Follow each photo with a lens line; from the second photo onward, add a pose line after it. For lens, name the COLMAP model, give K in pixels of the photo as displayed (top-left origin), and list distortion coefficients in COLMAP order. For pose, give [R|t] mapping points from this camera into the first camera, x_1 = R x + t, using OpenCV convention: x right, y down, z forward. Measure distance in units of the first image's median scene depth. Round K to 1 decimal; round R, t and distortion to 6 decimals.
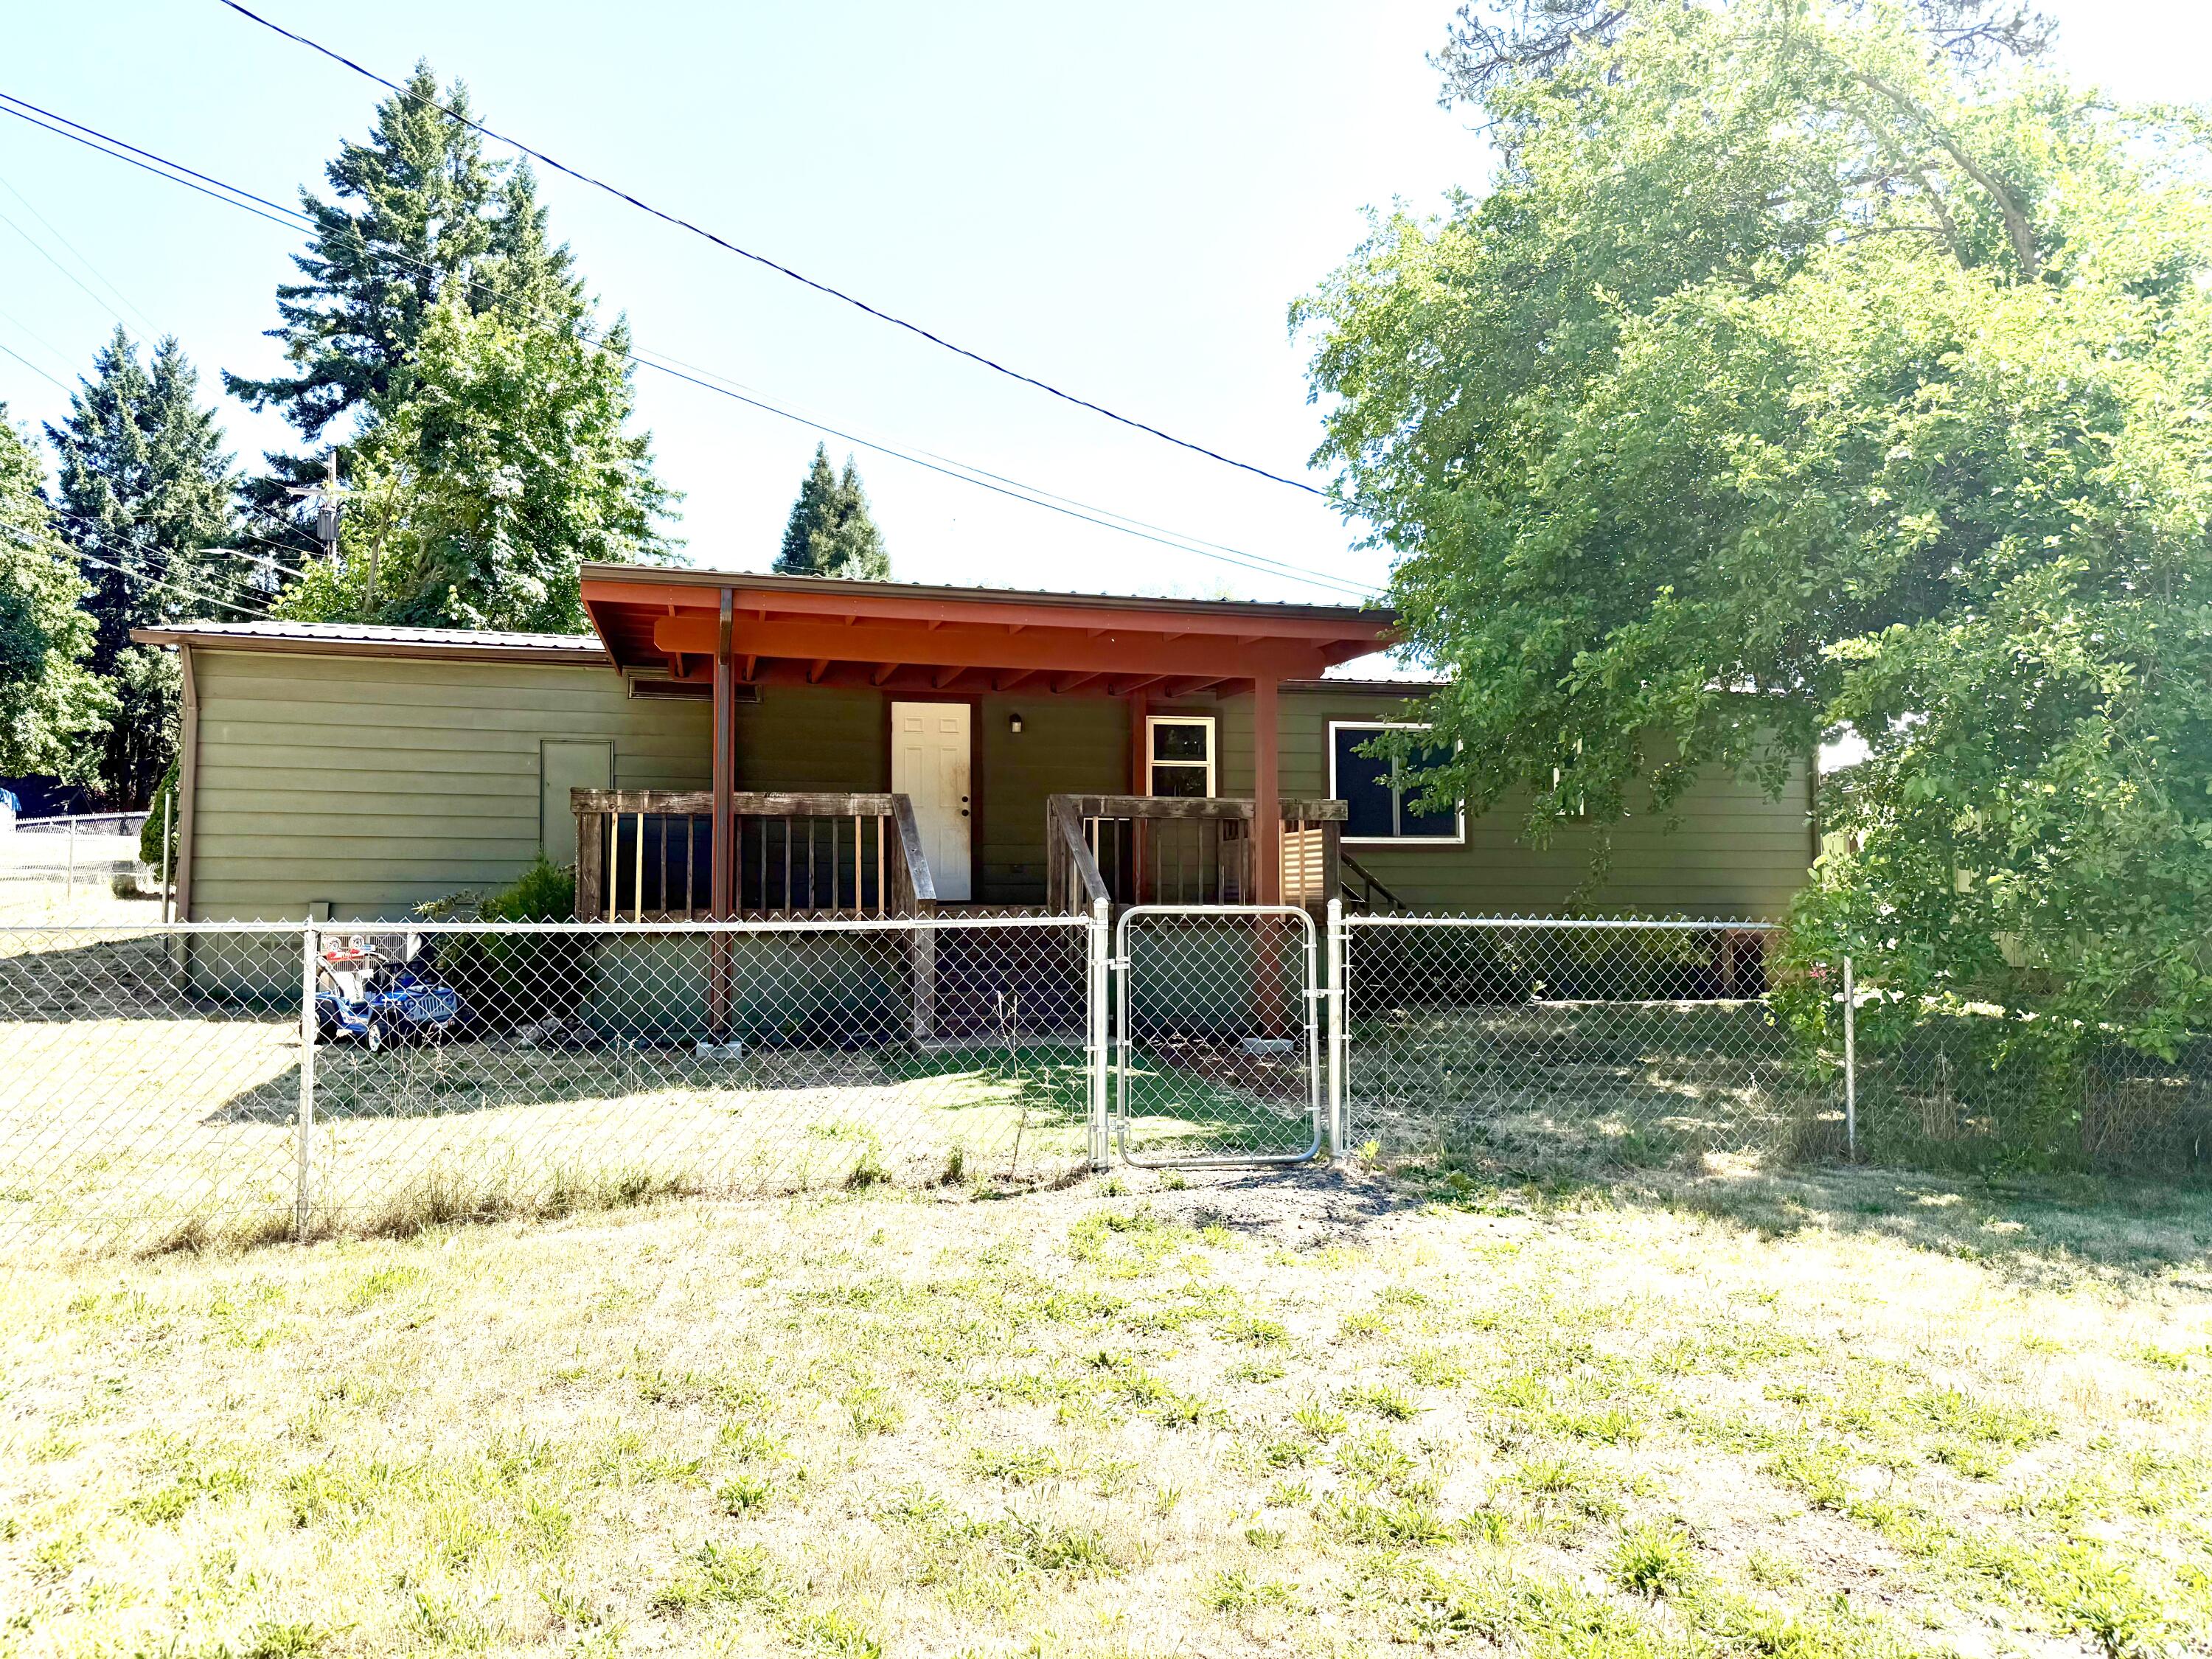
lens RADIAL K [[1544.8, 0, 1103.5], [0, 1544.8, 821.1], [0, 0, 1]] dist [0.048891, -0.060041]
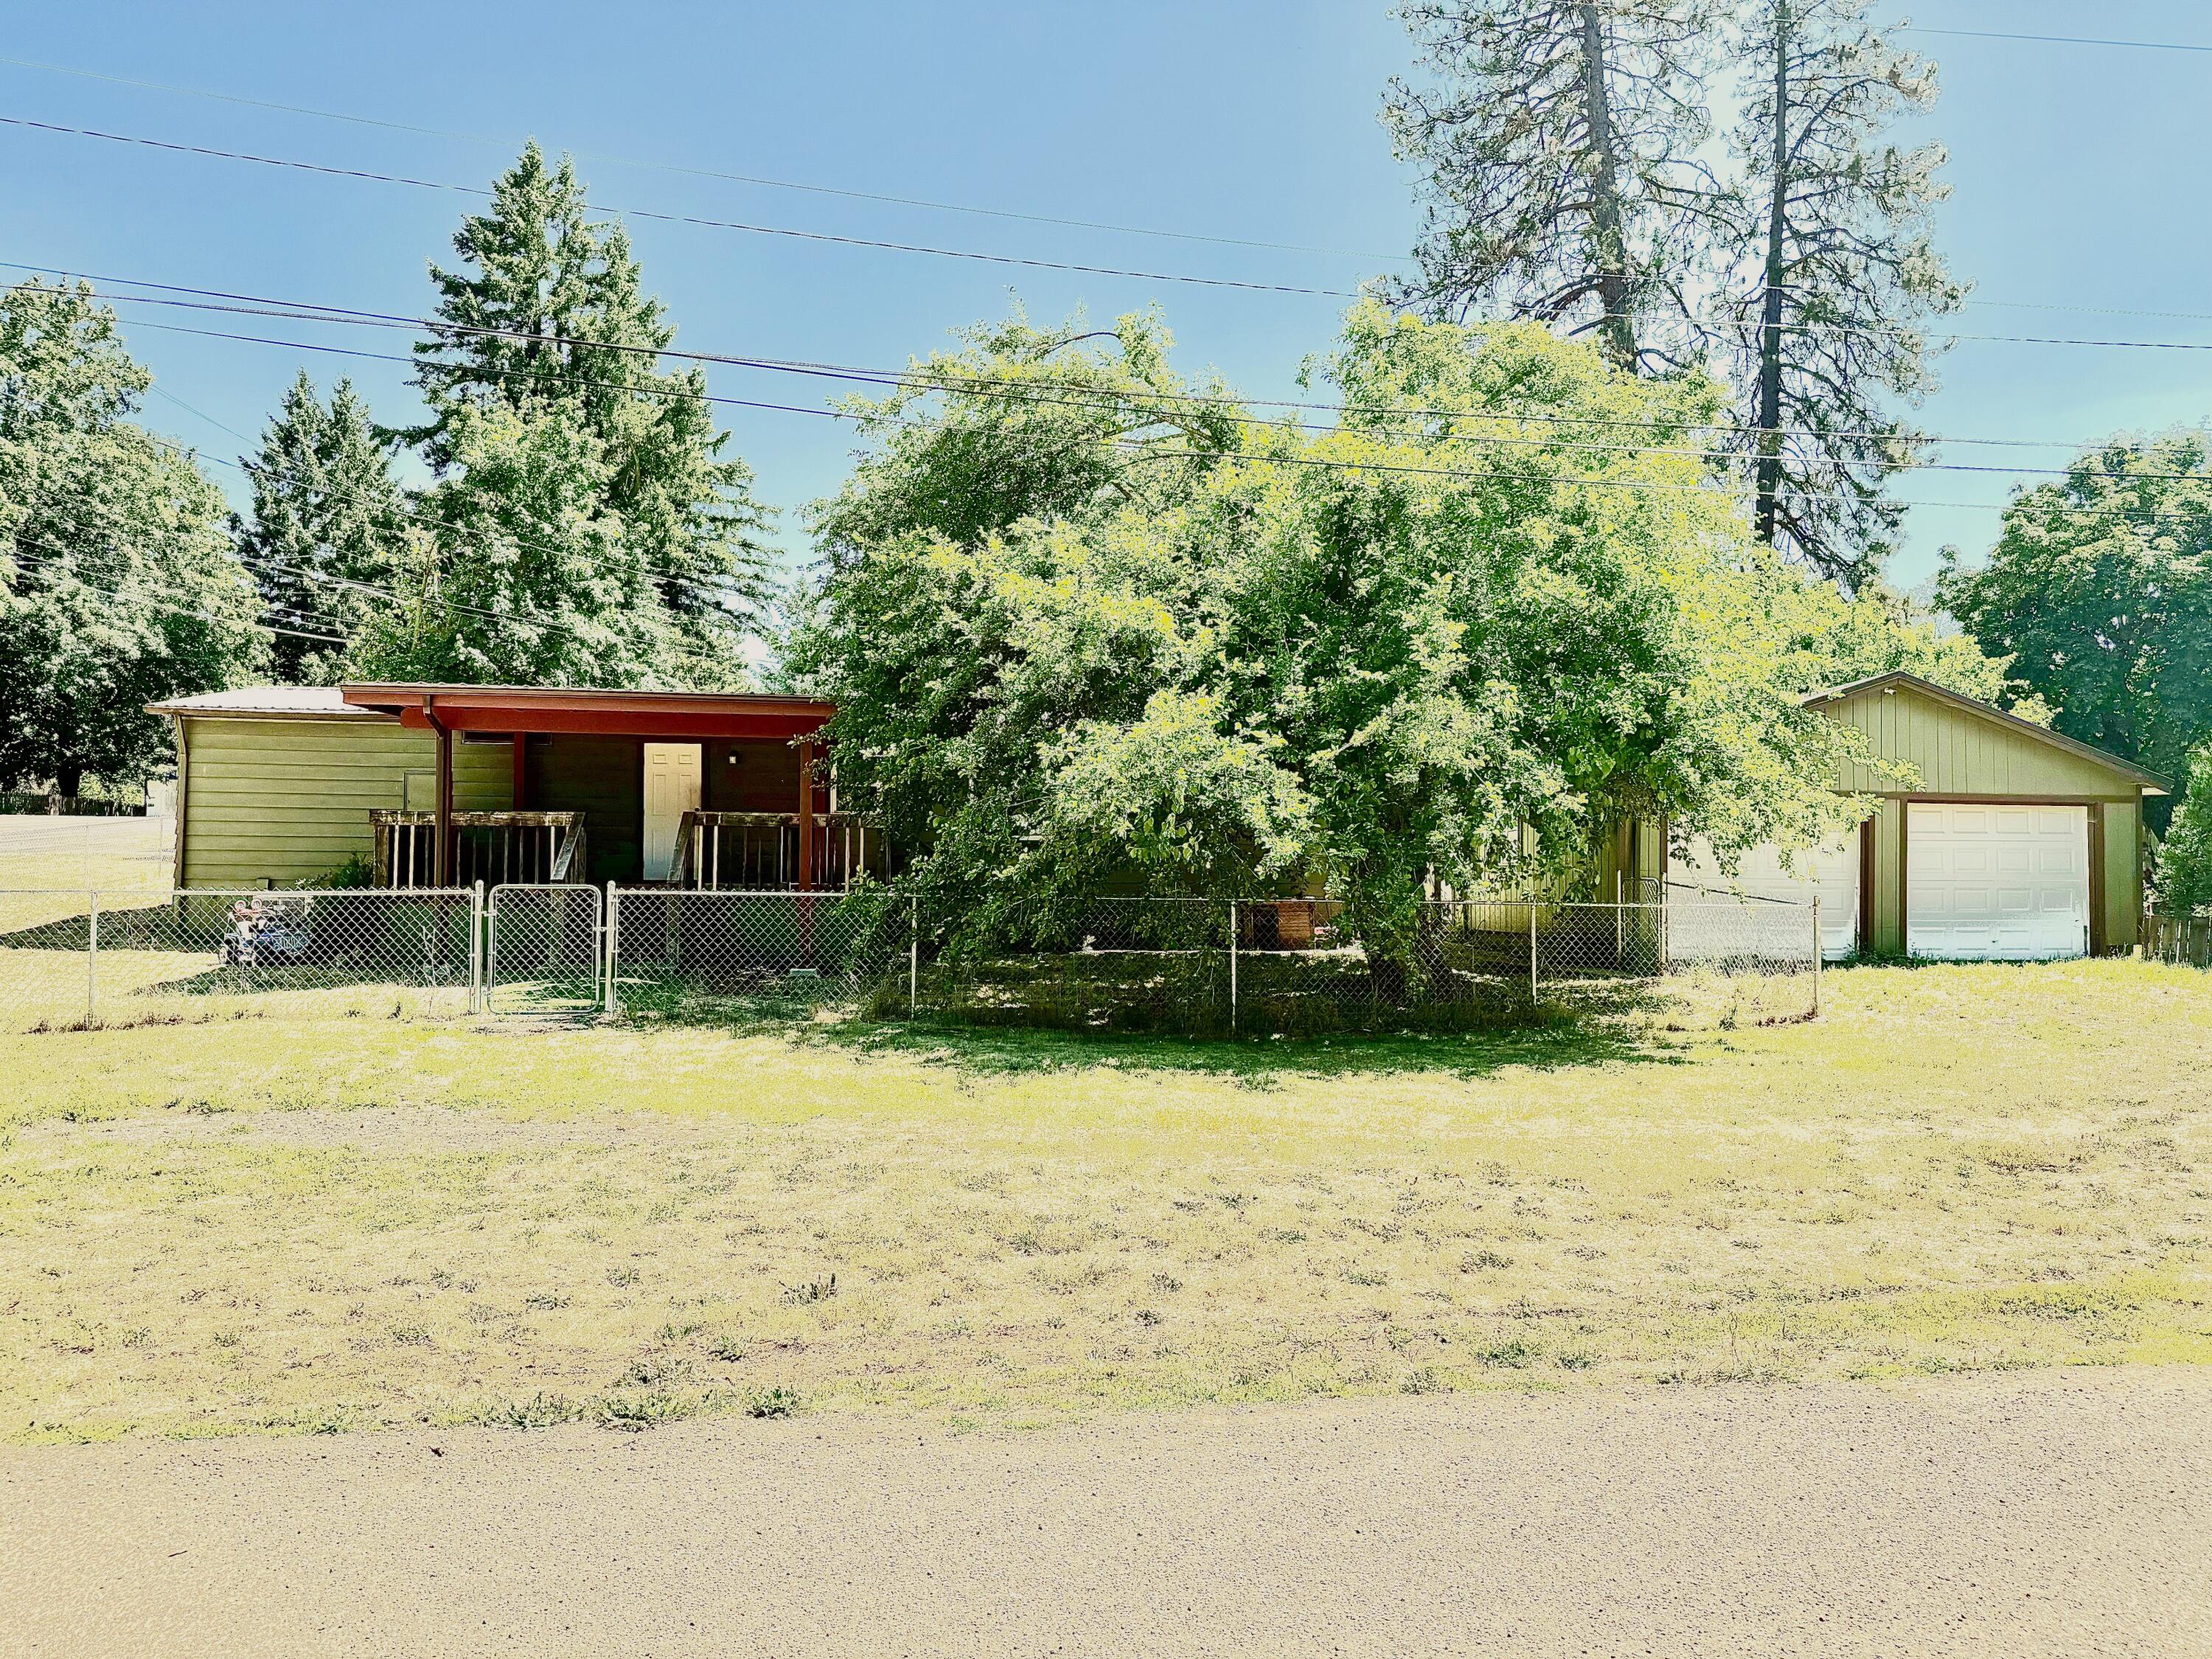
lens RADIAL K [[1544.8, 0, 1108.2], [0, 1544.8, 843.6], [0, 0, 1]] dist [0.048891, -0.060041]
pose [[0.993668, 0.003042, -0.112315, 0.253233], [0.000290, 0.999561, 0.029637, -0.014127], [0.112356, -0.029482, 0.993231, -0.224597]]
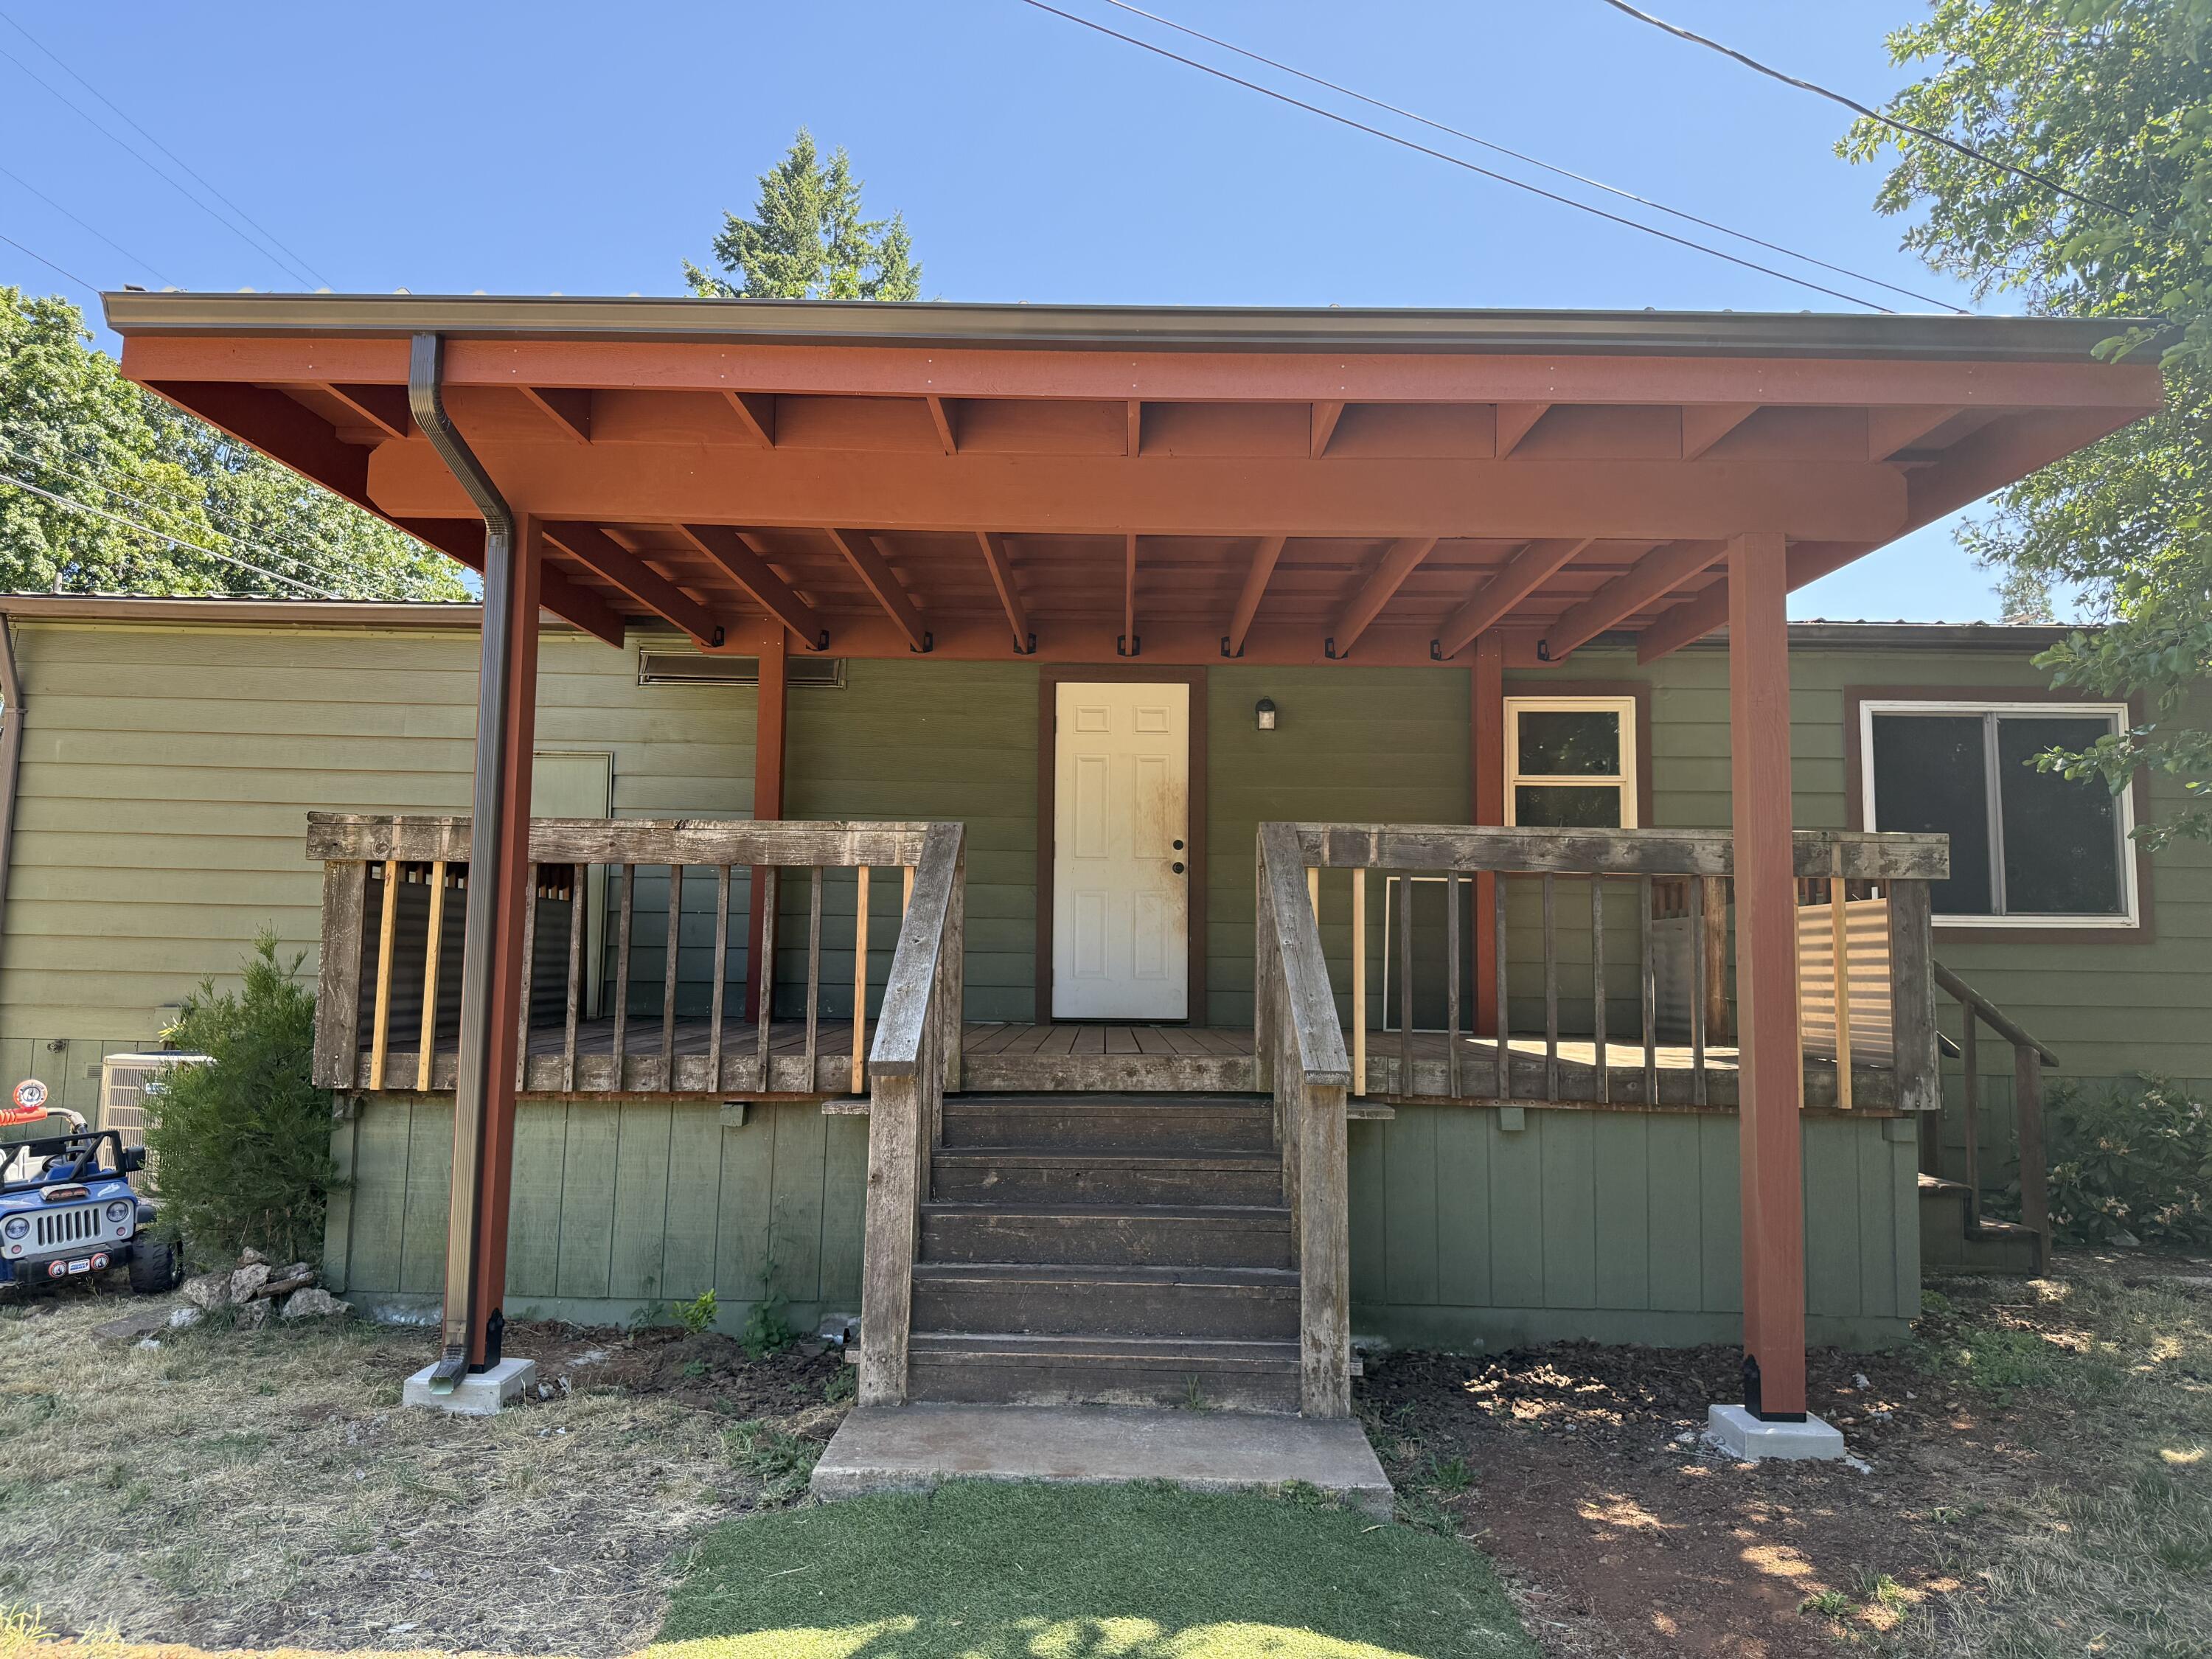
lens RADIAL K [[1544.8, 0, 1100.3], [0, 1544.8, 832.9], [0, 0, 1]] dist [0.048891, -0.060041]
pose [[0.964389, -0.007858, -0.264372, 0.019209], [-0.002169, 0.999290, -0.037614, 0.001751], [0.264480, 0.036848, 0.963687, 0.234415]]
